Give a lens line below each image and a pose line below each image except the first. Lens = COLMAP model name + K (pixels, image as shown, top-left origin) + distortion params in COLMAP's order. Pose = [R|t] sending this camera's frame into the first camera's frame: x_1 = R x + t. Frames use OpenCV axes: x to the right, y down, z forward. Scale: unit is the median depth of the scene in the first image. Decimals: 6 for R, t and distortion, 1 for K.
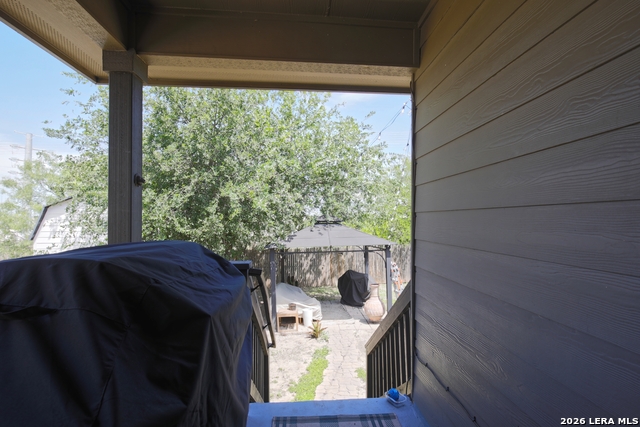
lens RADIAL K [[308.7, 0, 324.1], [0, 308.7, 220.6], [0, 0, 1]] dist [-0.000803, -0.000009]
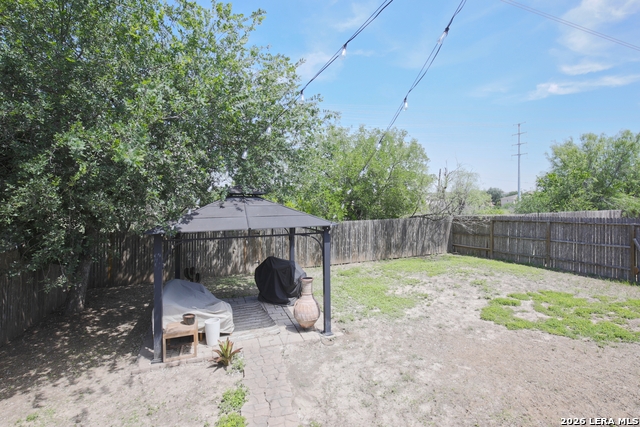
lens RADIAL K [[313.5, 0, 318.9], [0, 313.5, 190.2], [0, 0, 1]] dist [0.002937, 0.000555]
pose [[0.964902, 0.019672, 0.261871, -0.013283], [-0.015593, 0.999723, -0.017648, 0.004959], [-0.262145, 0.012945, 0.964942, 0.247736]]
